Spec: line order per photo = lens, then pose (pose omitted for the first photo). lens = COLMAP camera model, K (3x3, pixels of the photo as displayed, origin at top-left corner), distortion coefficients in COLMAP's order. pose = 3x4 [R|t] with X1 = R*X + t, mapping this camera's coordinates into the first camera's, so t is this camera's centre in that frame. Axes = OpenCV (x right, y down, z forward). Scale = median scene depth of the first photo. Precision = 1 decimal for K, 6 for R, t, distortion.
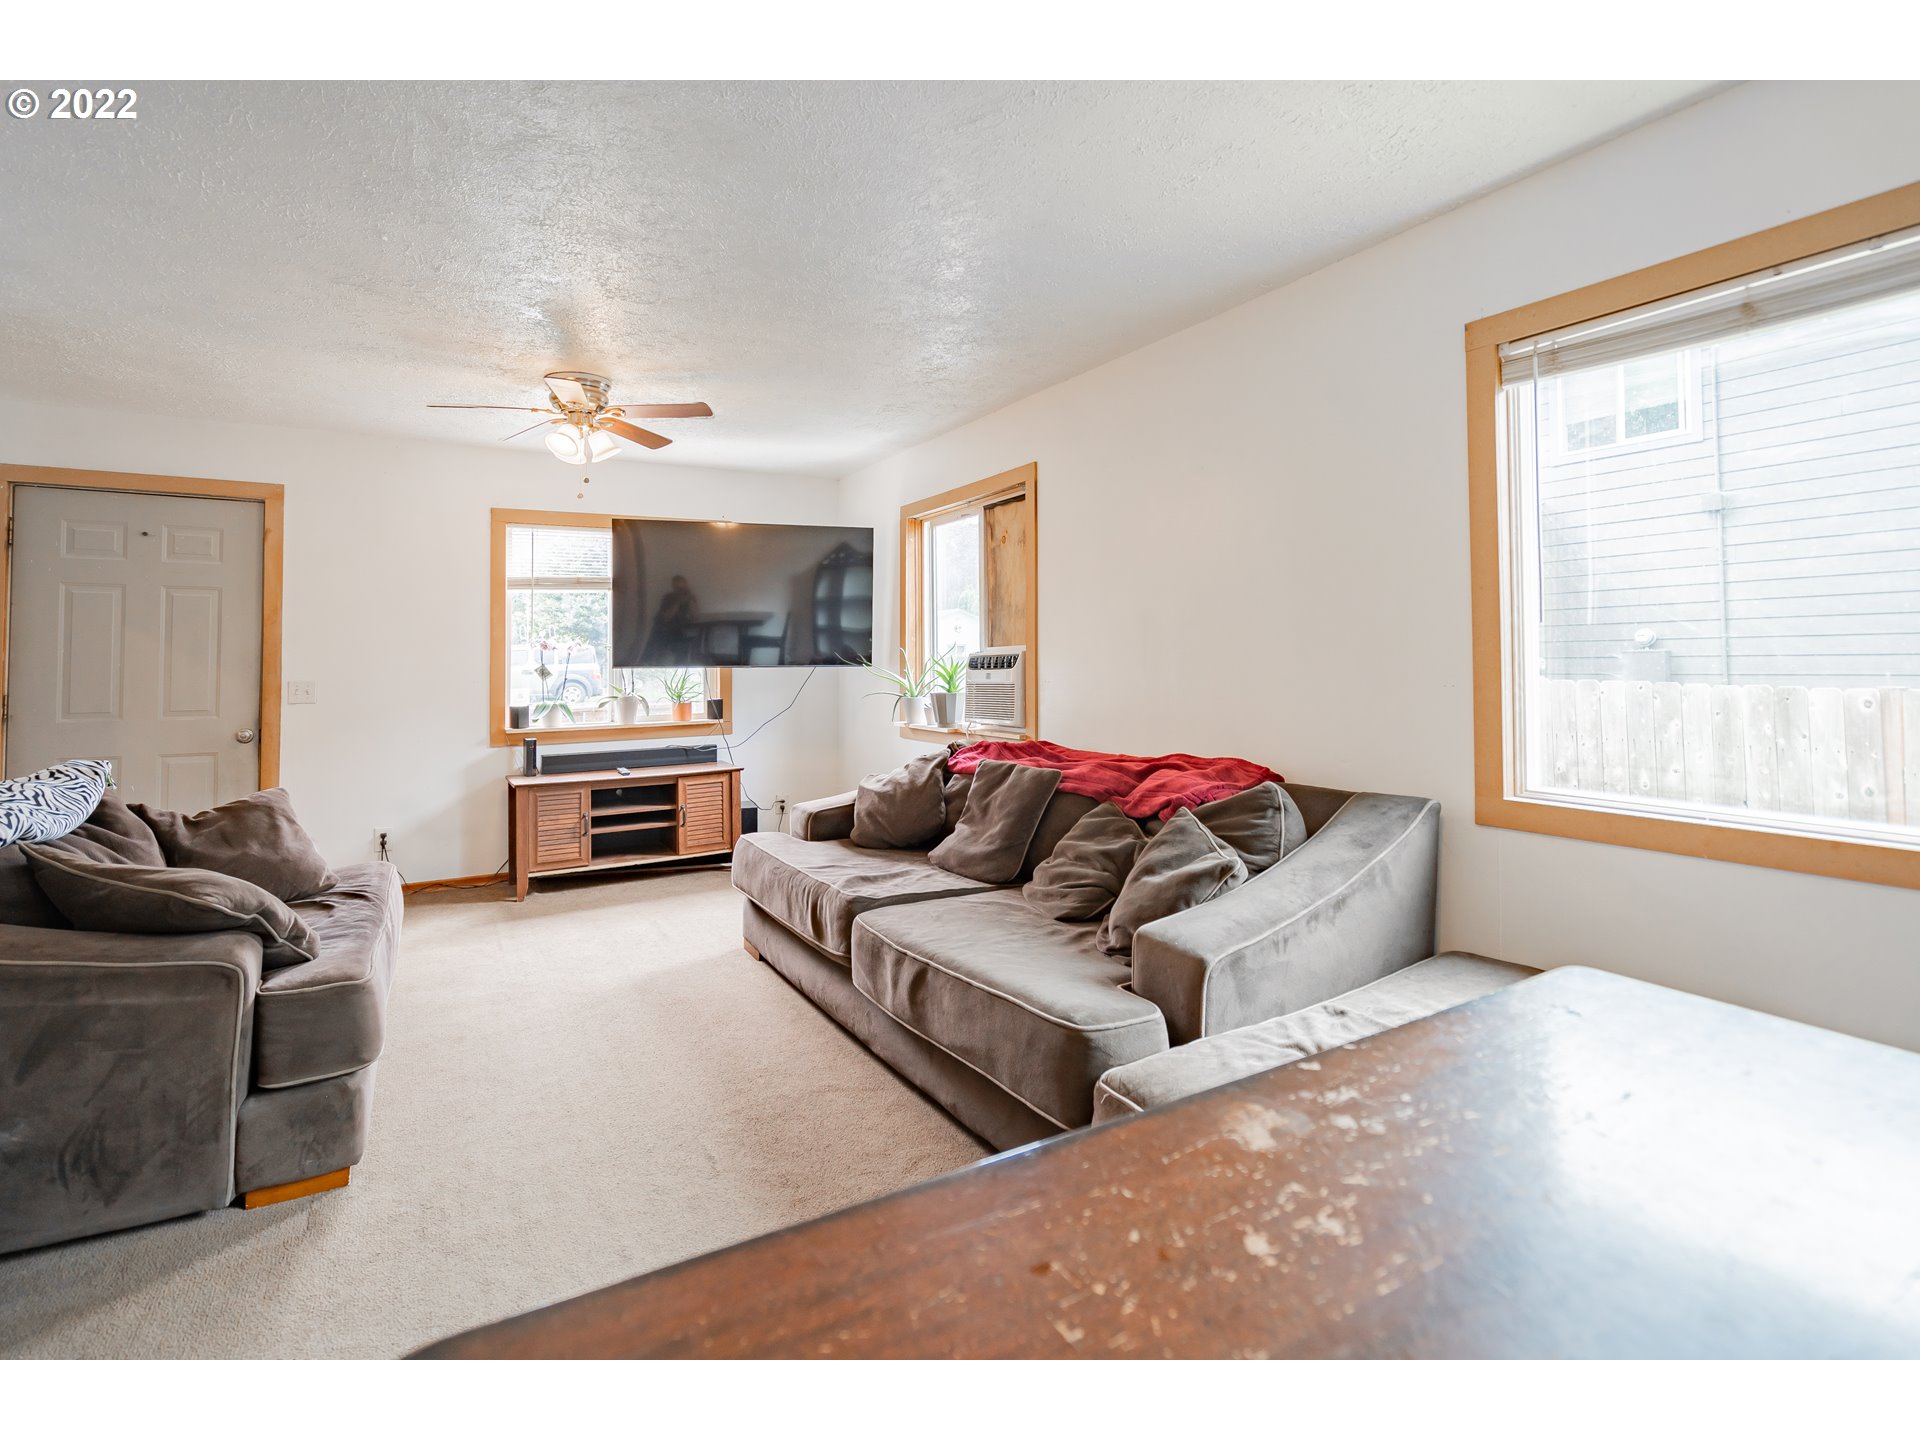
lens RADIAL K [[934.6, 0, 961.9], [0, 934.6, 637.2], [0, 0, 1]] dist [0.000966, -0.000182]
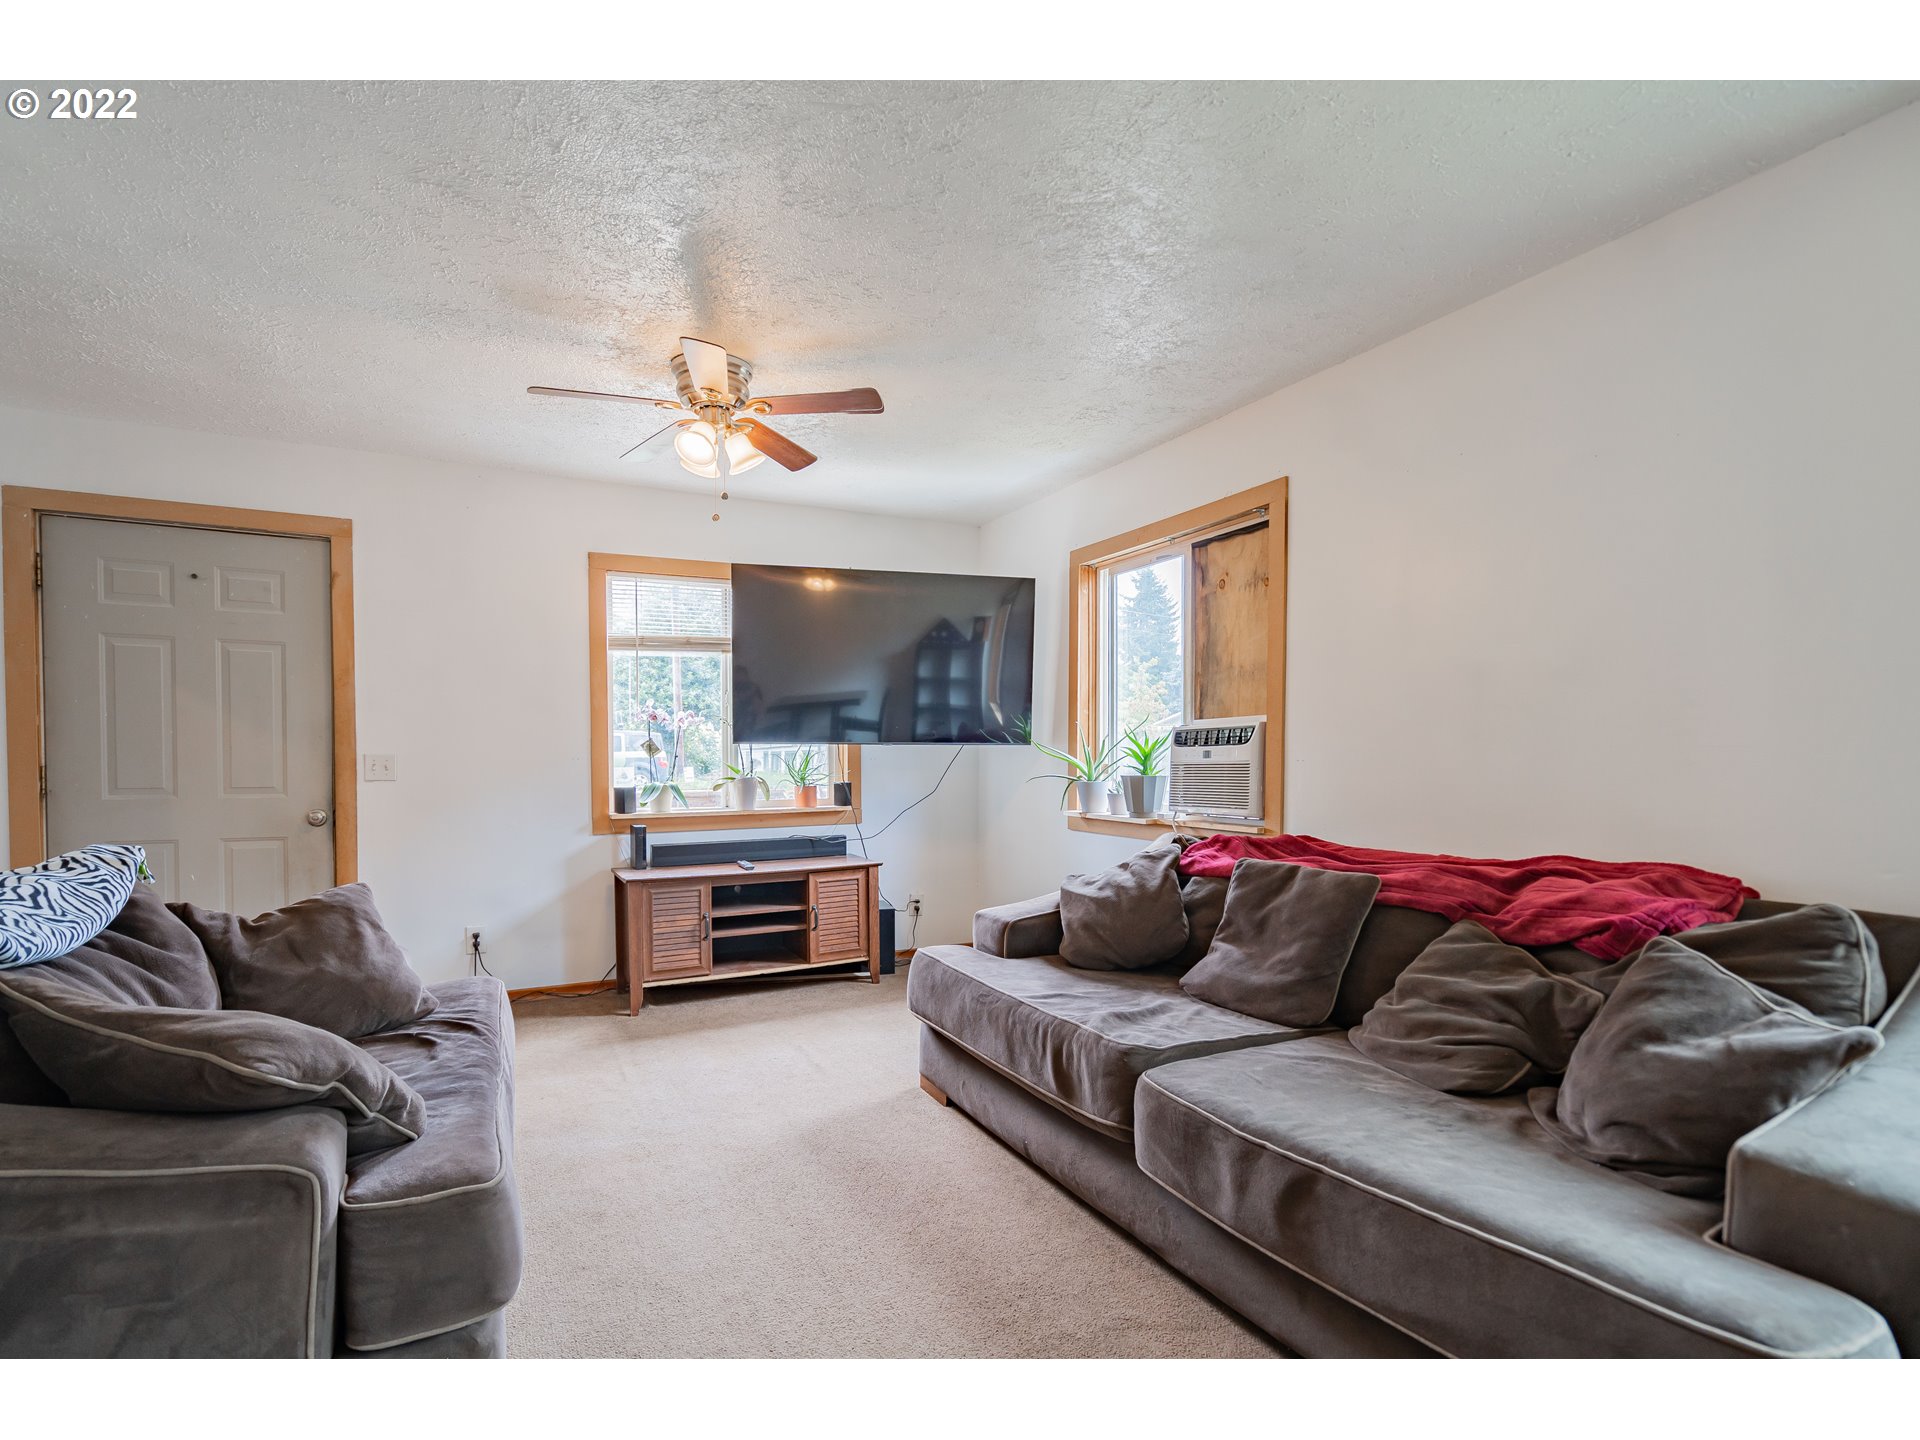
lens RADIAL K [[939.1, 0, 961.4], [0, 939.1, 785.7], [0, 0, 1]] dist [-0.001986, 0.000534]
pose [[0.998520, 0.009713, -0.053514, -0.146289], [-0.006551, 0.998240, 0.058943, 0.023798], [0.053993, -0.058505, 0.996826, 0.196172]]
